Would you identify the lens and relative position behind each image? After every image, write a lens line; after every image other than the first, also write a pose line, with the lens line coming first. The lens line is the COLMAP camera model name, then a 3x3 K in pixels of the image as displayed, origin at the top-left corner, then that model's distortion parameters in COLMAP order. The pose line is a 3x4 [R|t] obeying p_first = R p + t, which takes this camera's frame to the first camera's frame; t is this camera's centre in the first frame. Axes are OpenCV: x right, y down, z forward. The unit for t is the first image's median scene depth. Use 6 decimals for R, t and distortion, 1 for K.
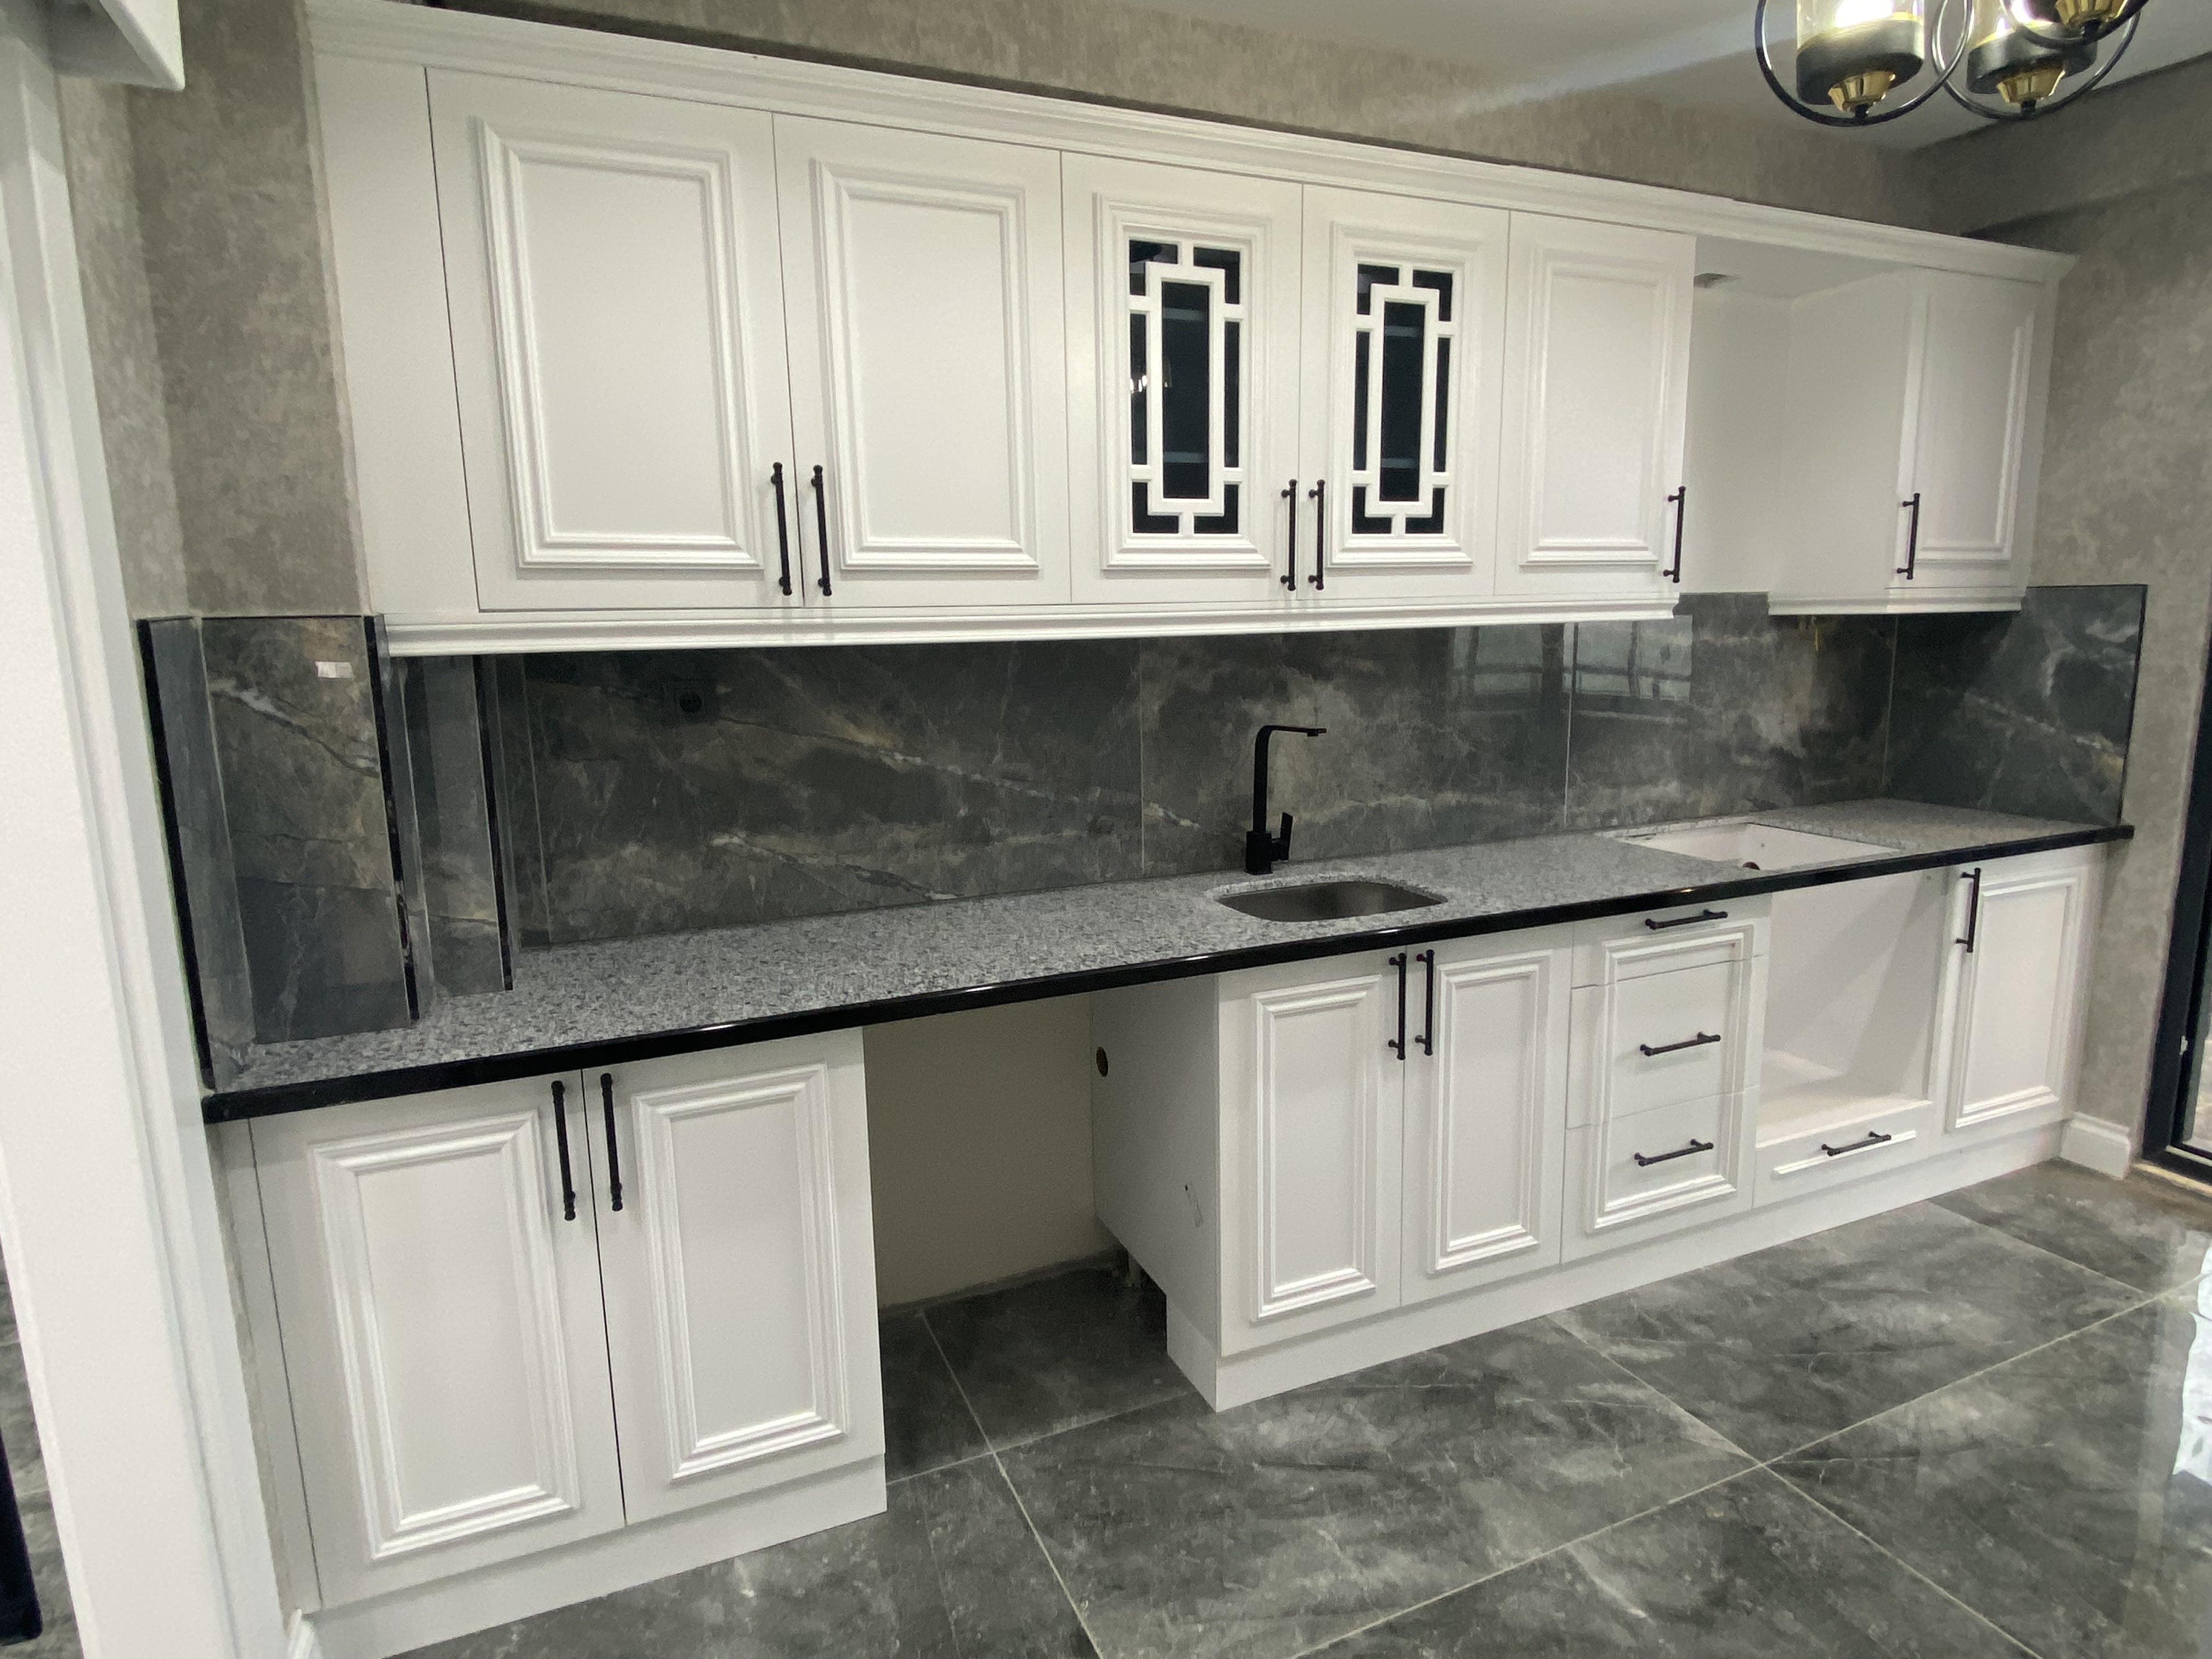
lens RADIAL K [[1220.6, 0, 1104.4], [0, 1220.6, 819.2], [0, 0, 1]] dist [0.043708, -0.035117]
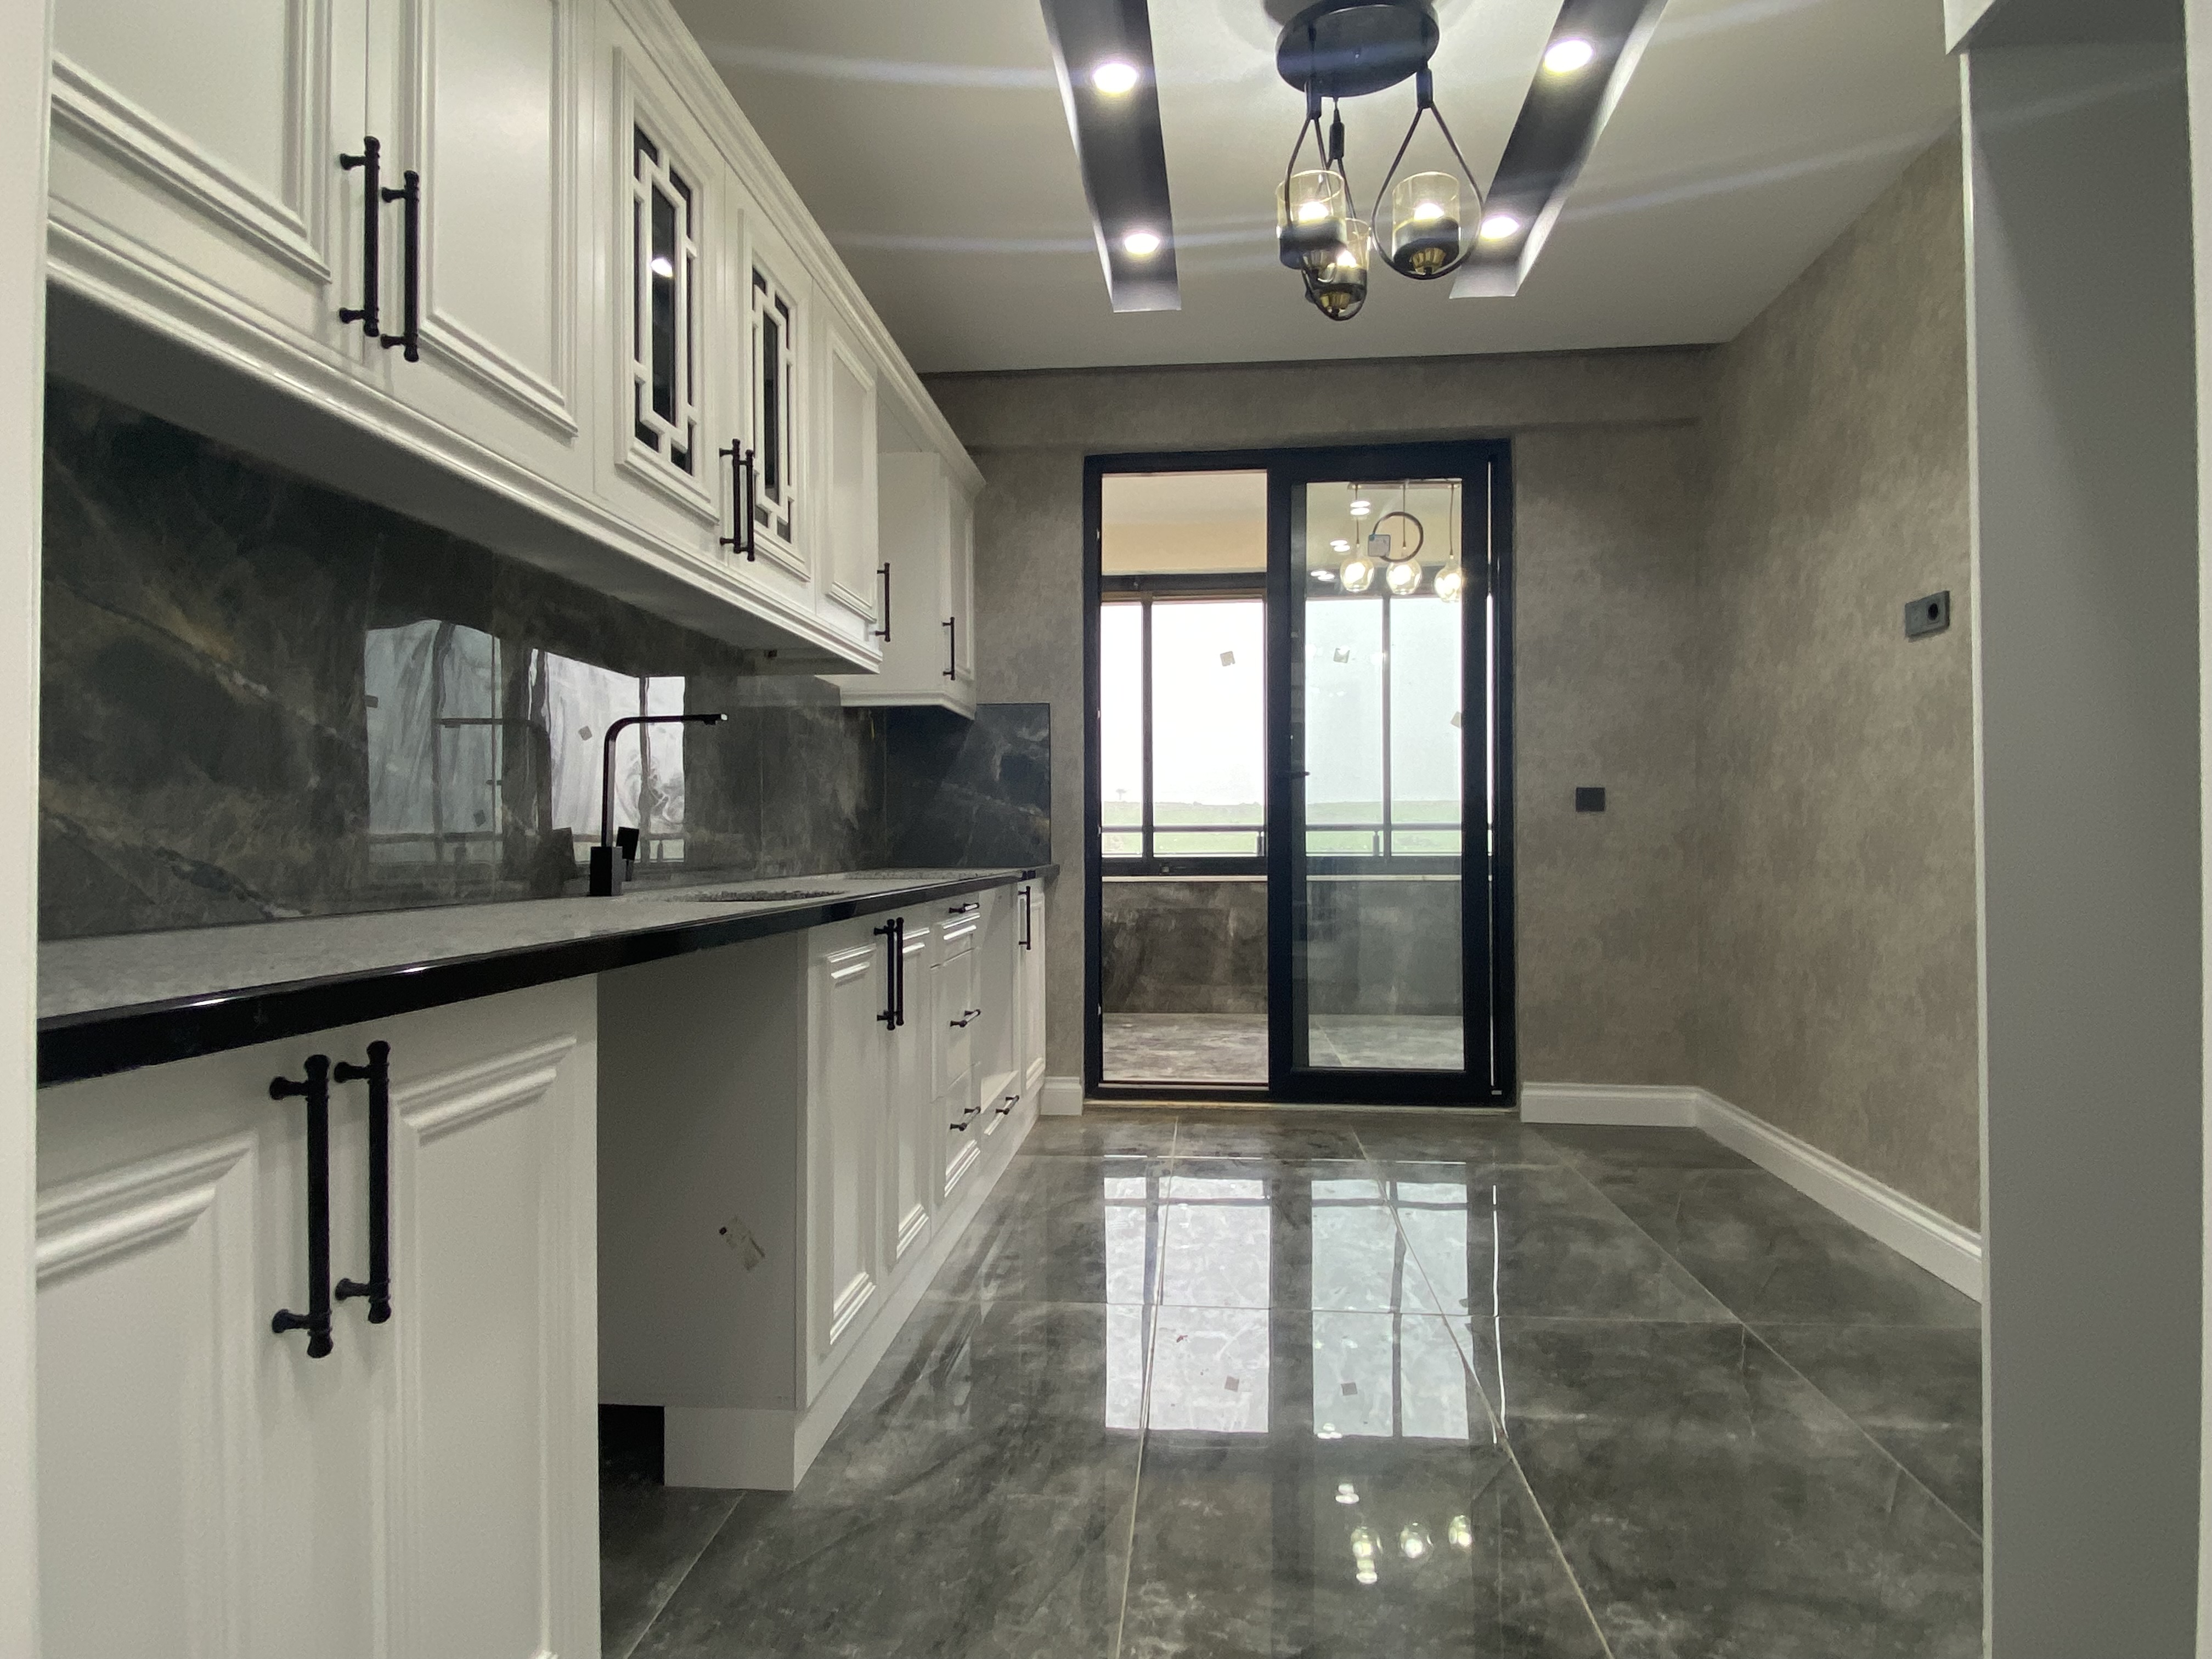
lens RADIAL K [[1220.6, 0, 1102.2], [0, 1220.6, 826.9], [0, 0, 1]] dist [0.043708, -0.035117]
pose [[0.483404, 0.027235, 0.874973, -0.503824], [0.139139, 0.984419, -0.107513, 0.151906], [-0.864269, 0.173715, 0.472083, 0.332544]]
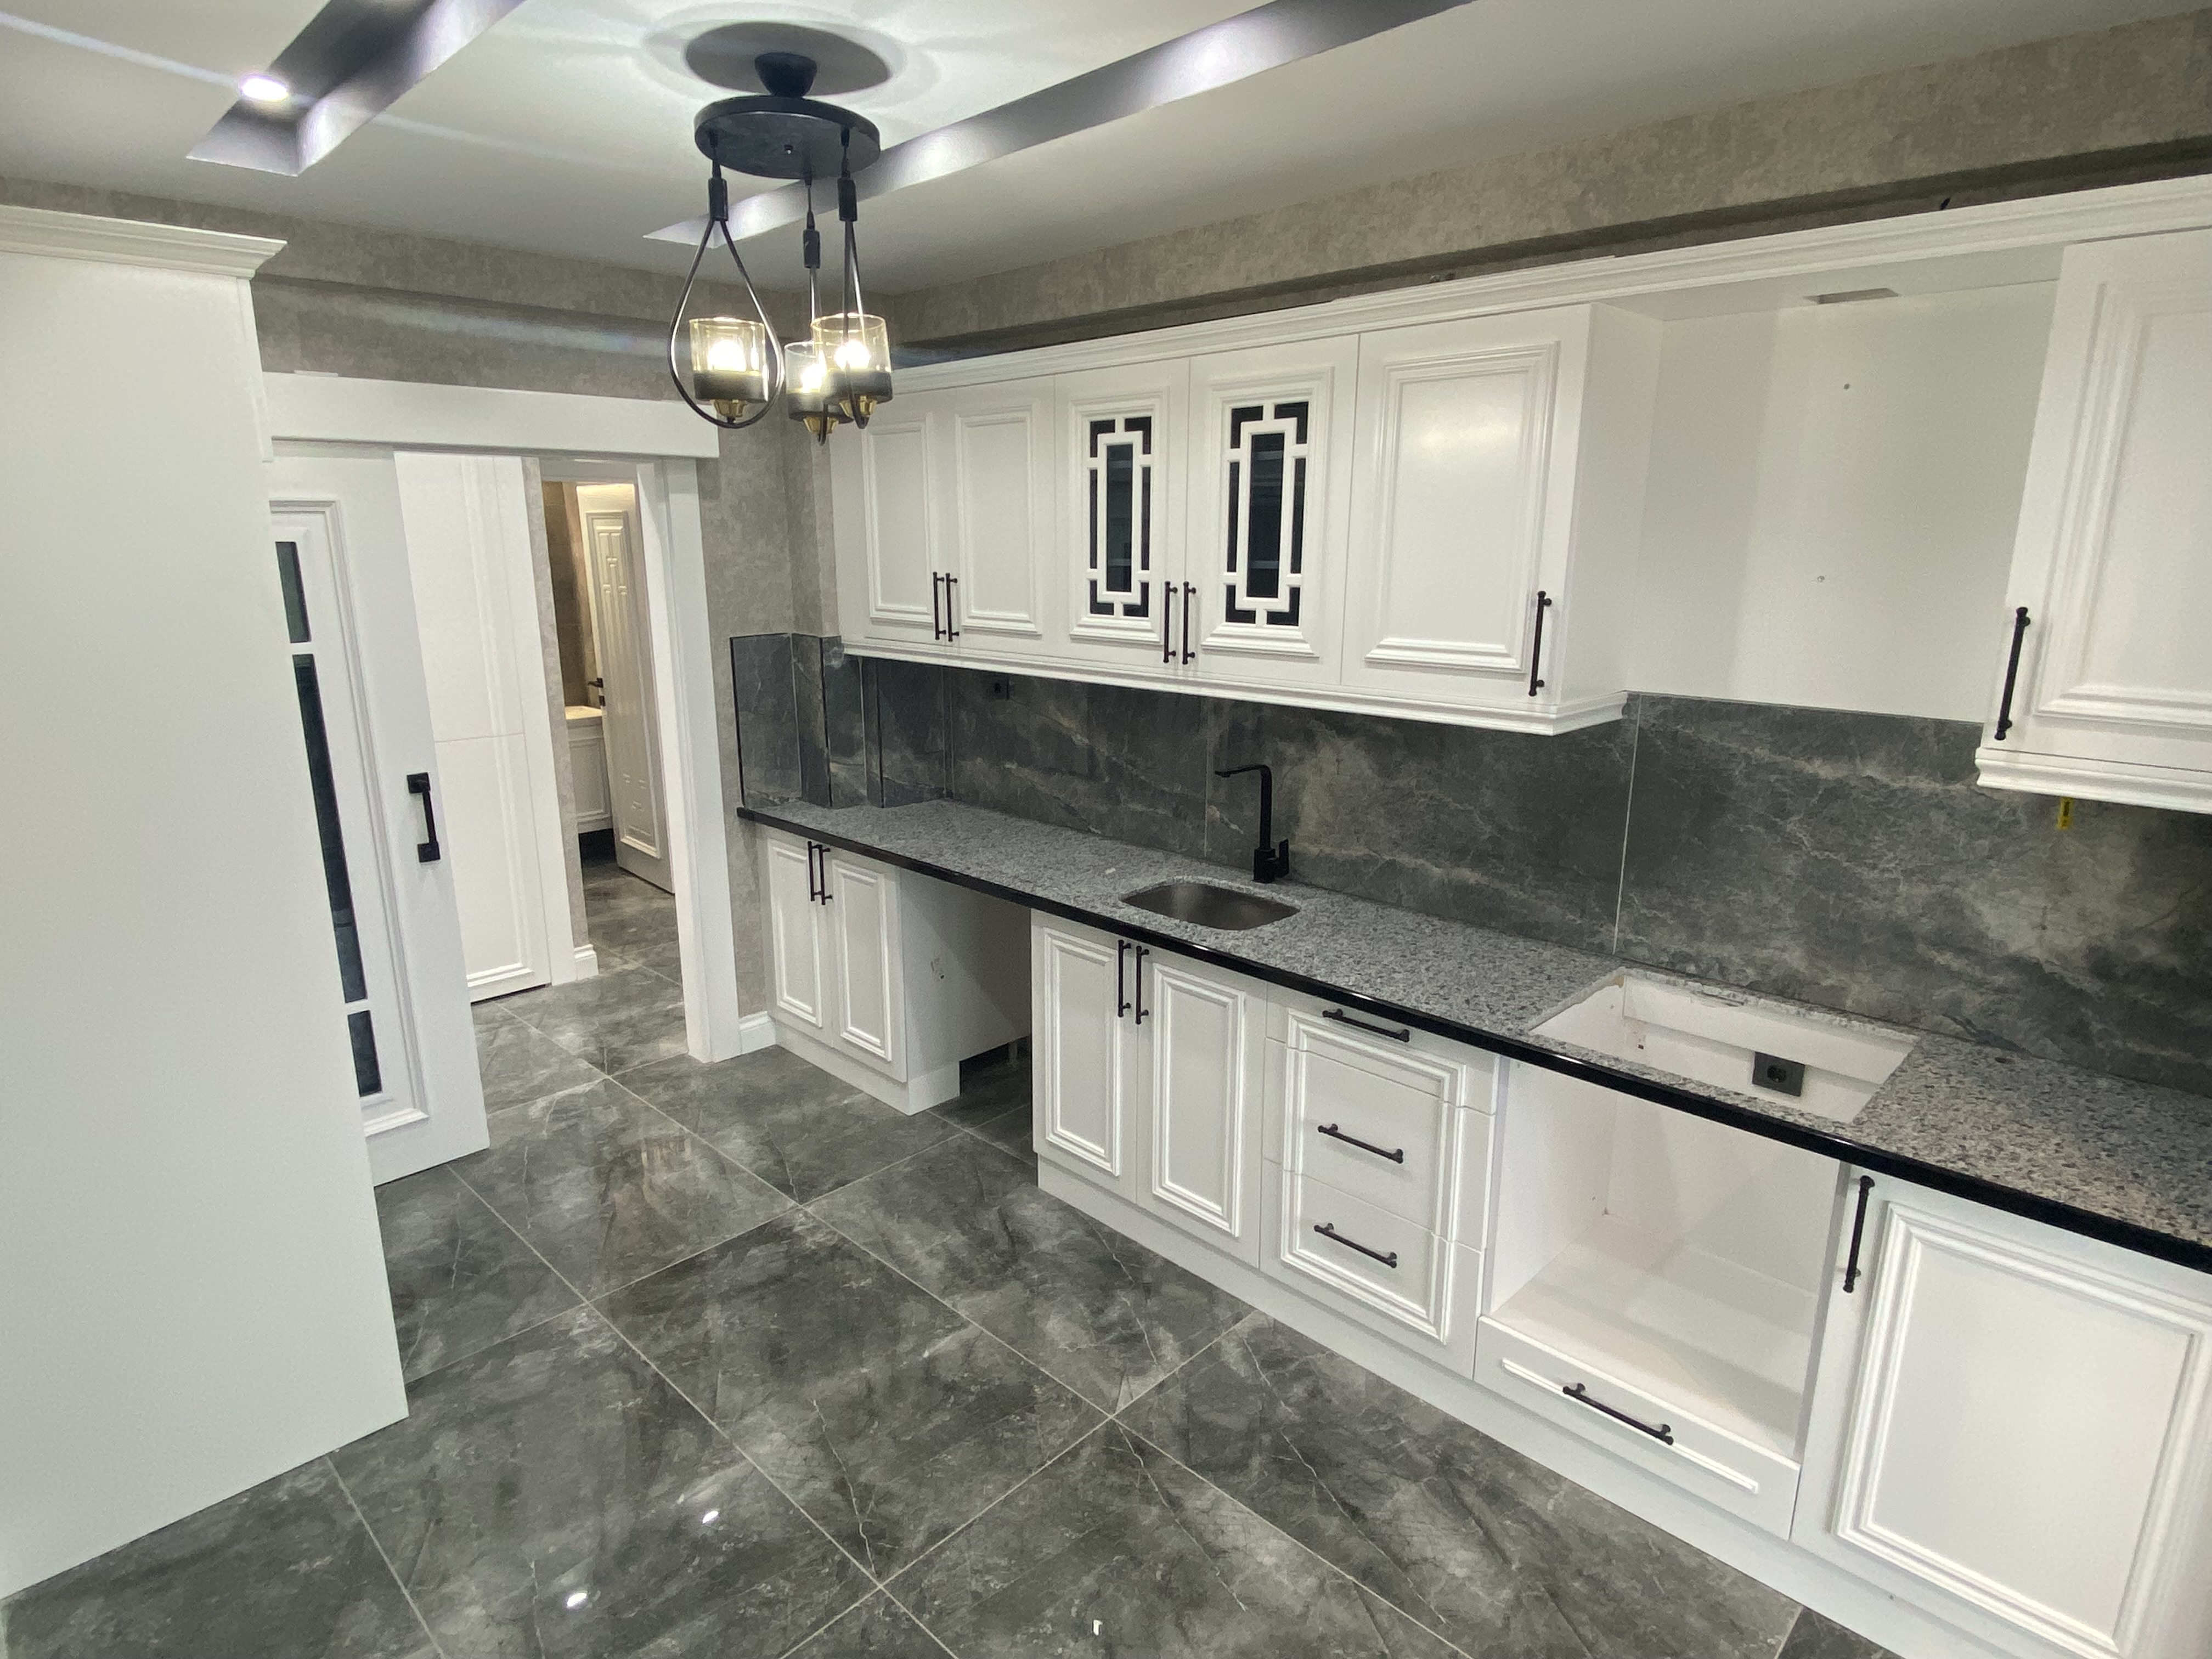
lens RADIAL K [[1220.6, 0, 1115.2], [0, 1220.6, 822.3], [0, 0, 1]] dist [0.043708, -0.035117]
pose [[0.381556, 0.230910, -0.895040, 1.297445], [-0.160442, 0.970142, 0.181888, -0.239277], [0.910315, 0.074202, 0.407211, 0.398463]]
